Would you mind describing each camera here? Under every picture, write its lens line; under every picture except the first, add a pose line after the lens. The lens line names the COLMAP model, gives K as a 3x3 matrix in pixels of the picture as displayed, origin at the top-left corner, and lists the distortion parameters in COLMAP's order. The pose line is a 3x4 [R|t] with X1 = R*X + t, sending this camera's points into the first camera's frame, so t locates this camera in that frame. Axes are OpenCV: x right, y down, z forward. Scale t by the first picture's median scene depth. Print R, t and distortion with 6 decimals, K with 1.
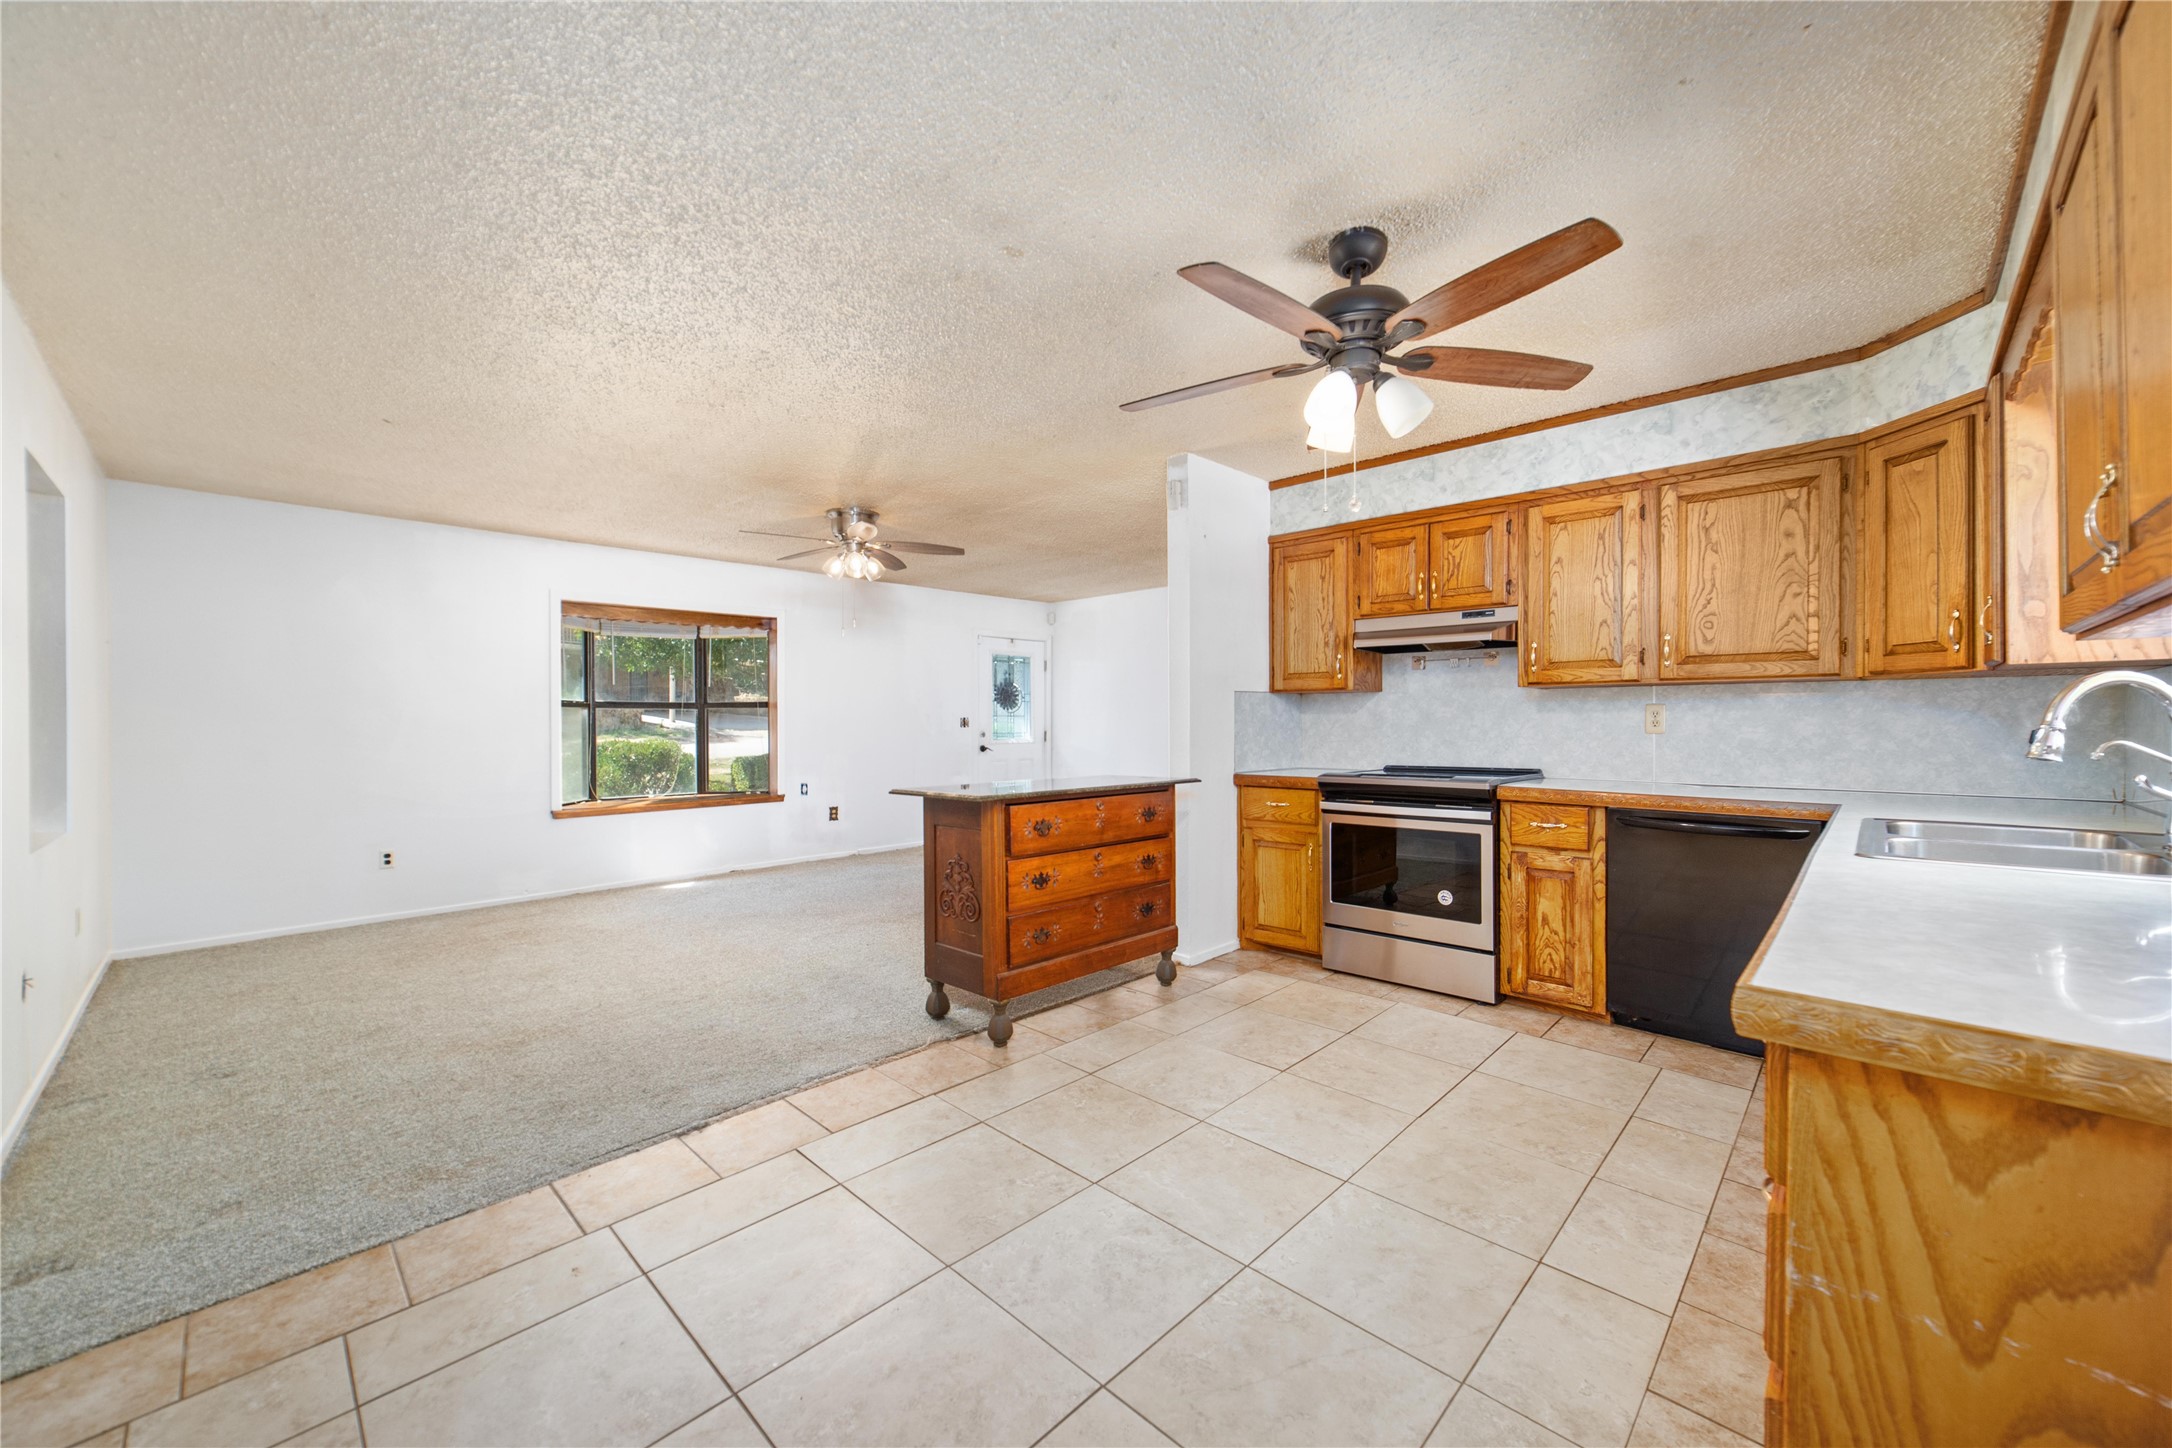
lens RADIAL K [[824.6, 0, 1095.4], [0, 824.6, 723.6], [0, 0, 1]] dist [-0.000709, 0.000150]
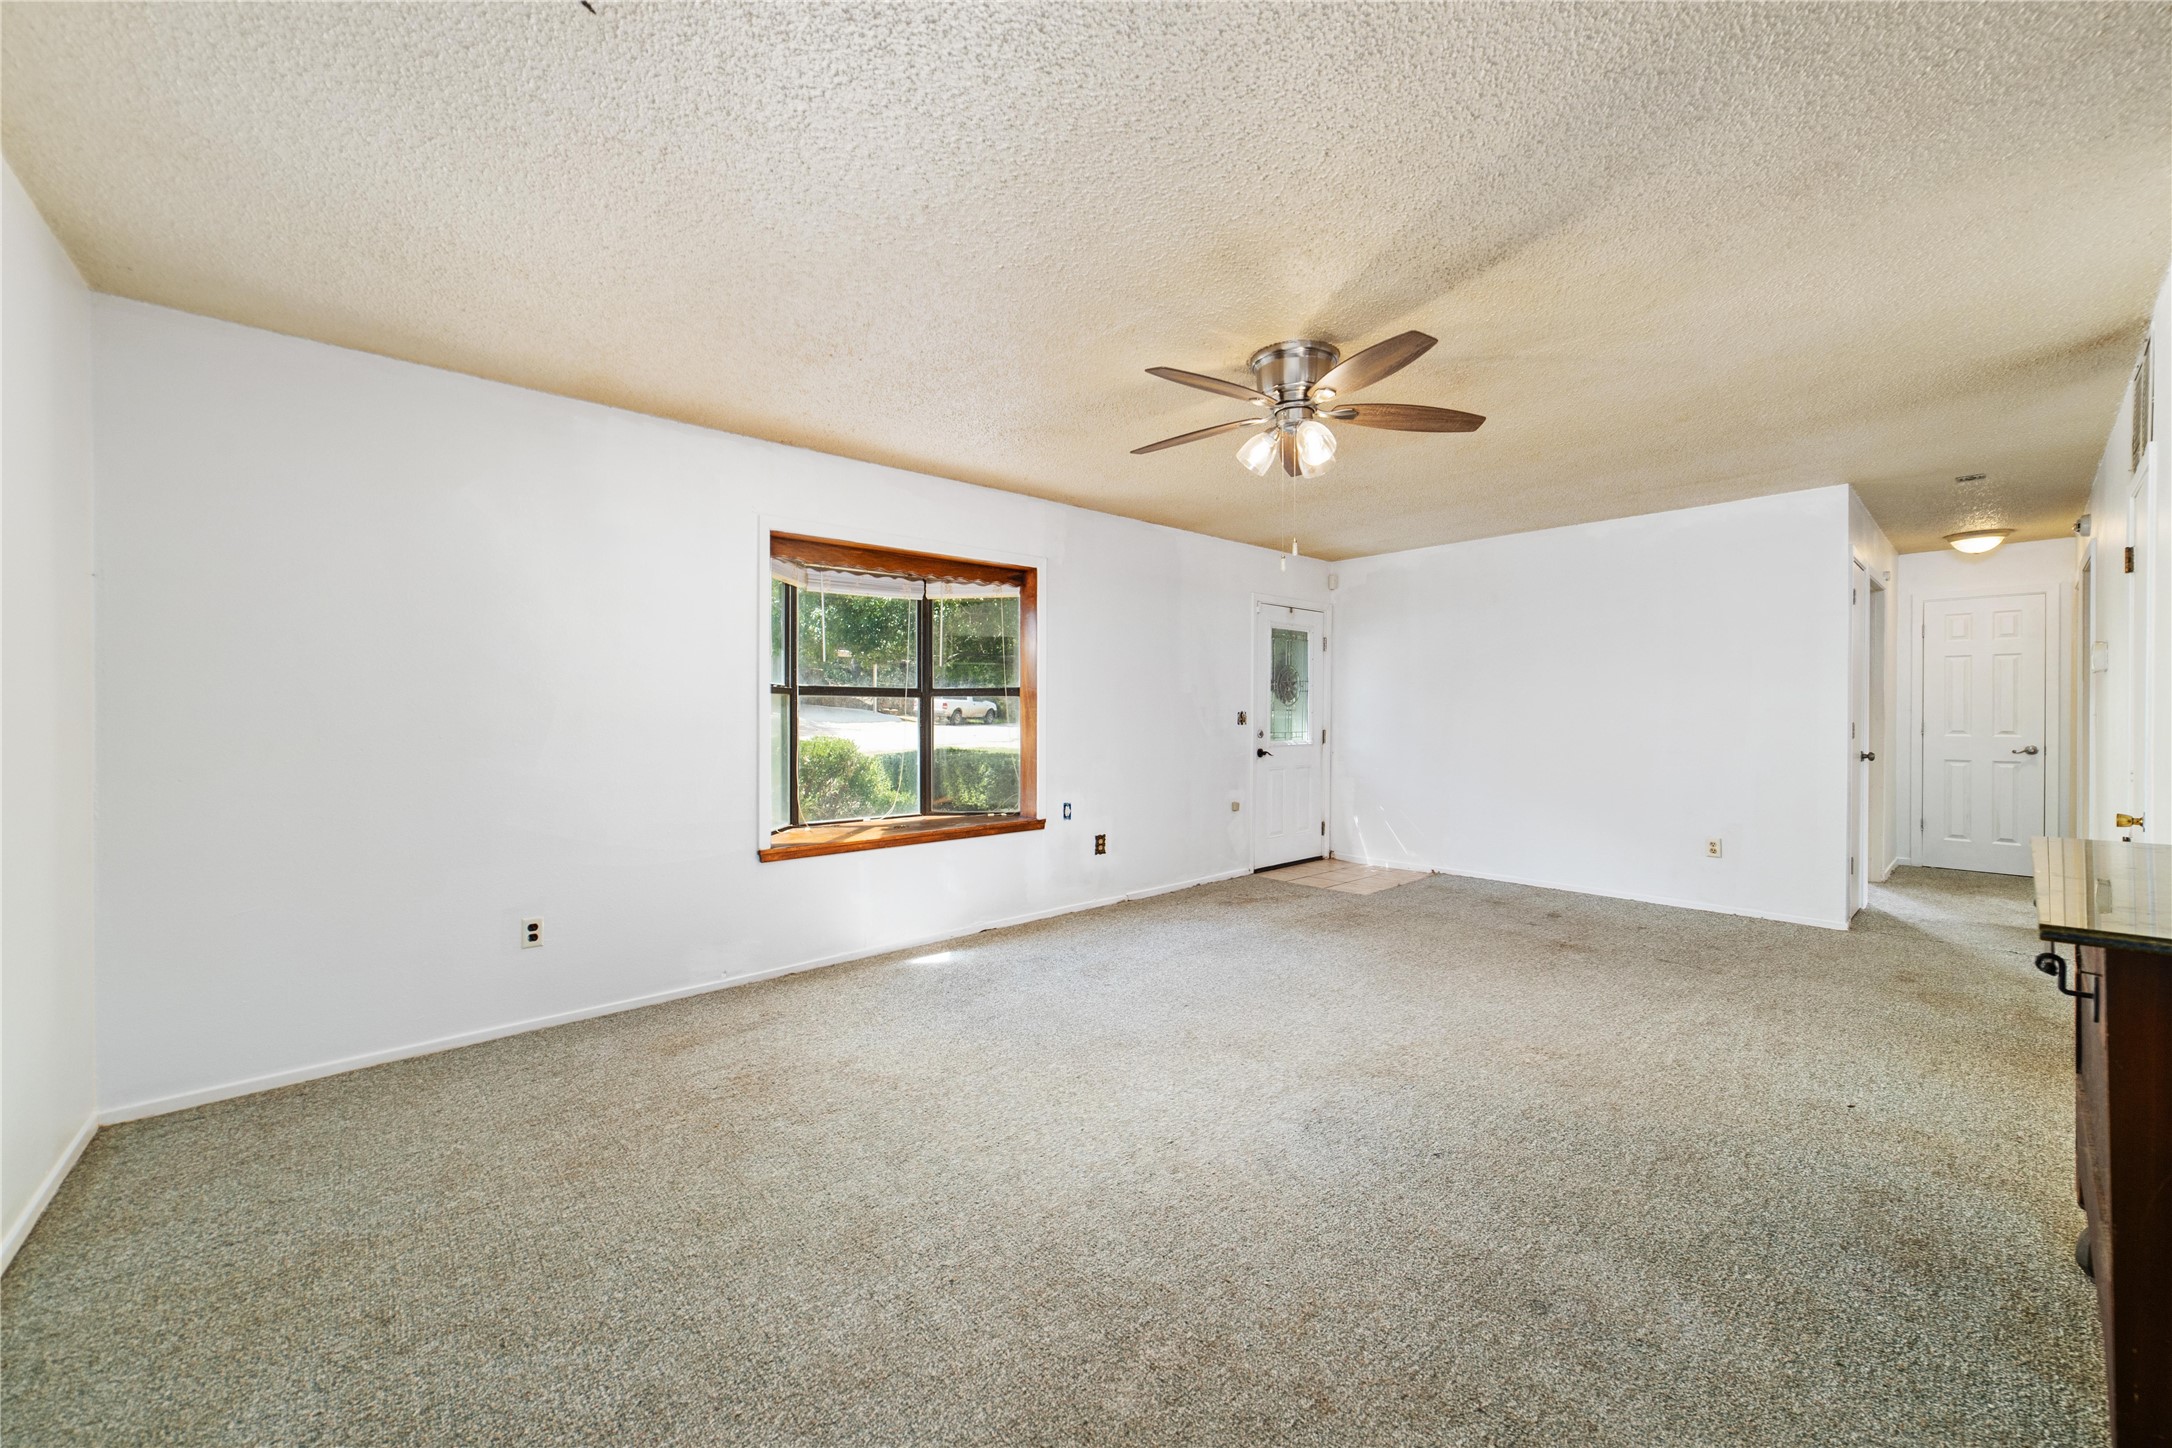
lens RADIAL K [[824.6, 0, 1095.4], [0, 824.6, 723.6], [0, 0, 1]] dist [-0.000709, 0.000150]
pose [[0.996987, 0.004681, -0.077426, -0.315761], [-0.004144, 0.999966, 0.007095, -0.001507], [0.077456, -0.006753, 0.996973, 0.335411]]
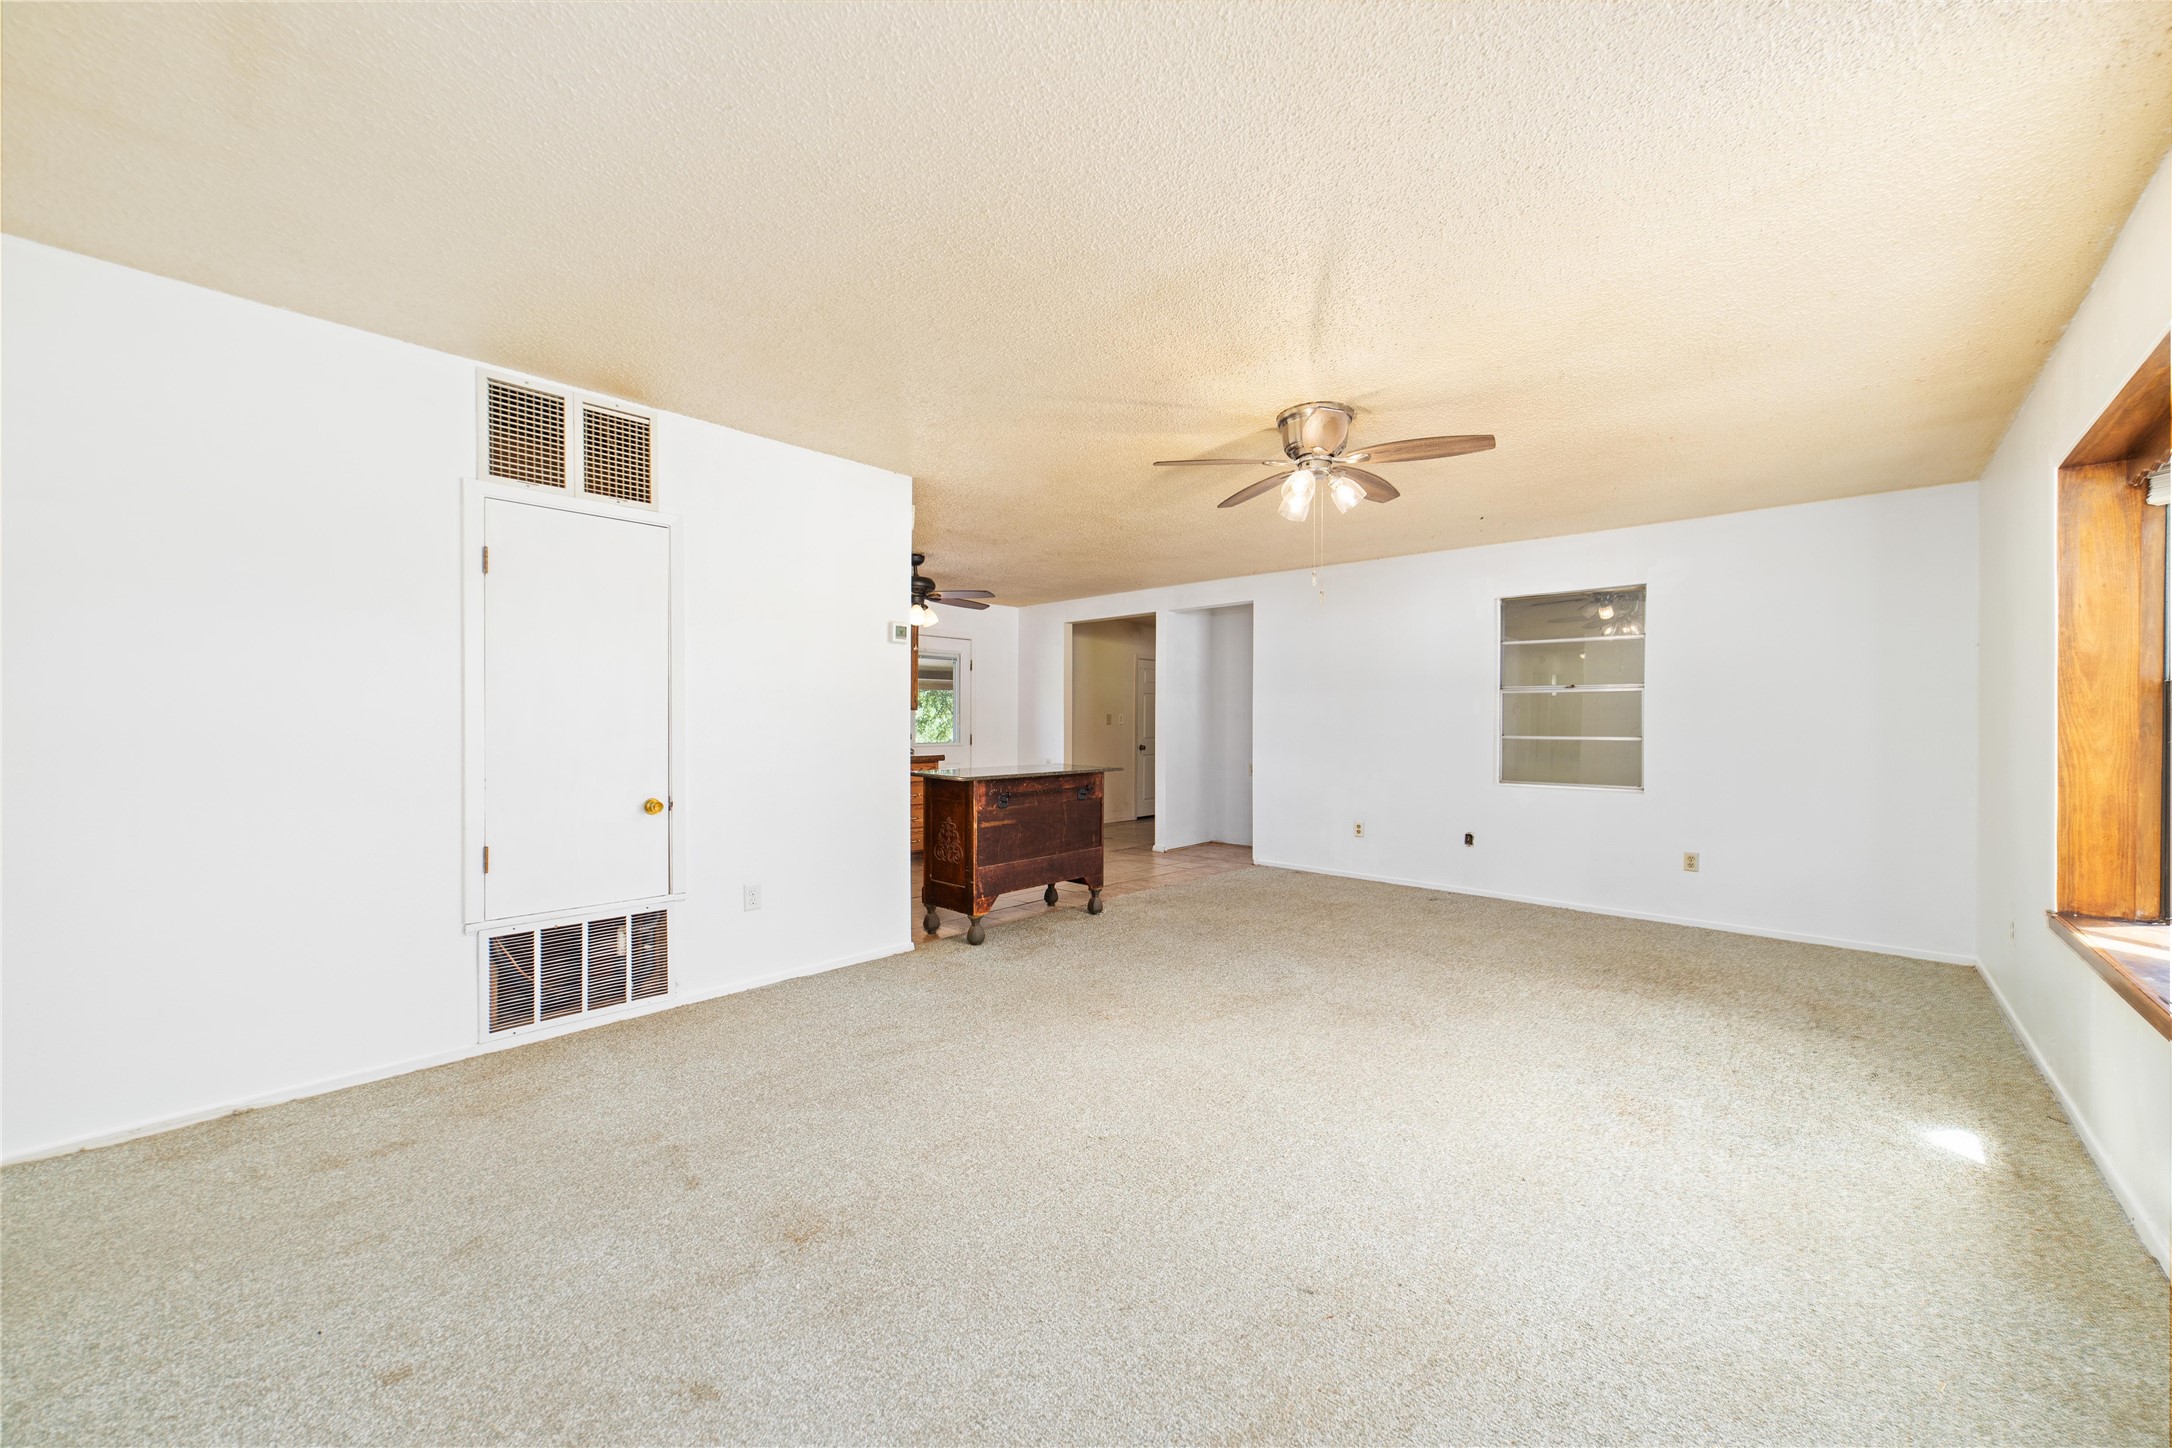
lens RADIAL K [[824.6, 0, 1095.4], [0, 824.6, 723.6], [0, 0, 1]] dist [-0.000709, 0.000150]
pose [[-0.999667, 0.000791, -0.025805, -0.082030], [0.000720, 0.999996, 0.002764, -0.004908], [0.025807, 0.002745, -0.999663, 1.349733]]
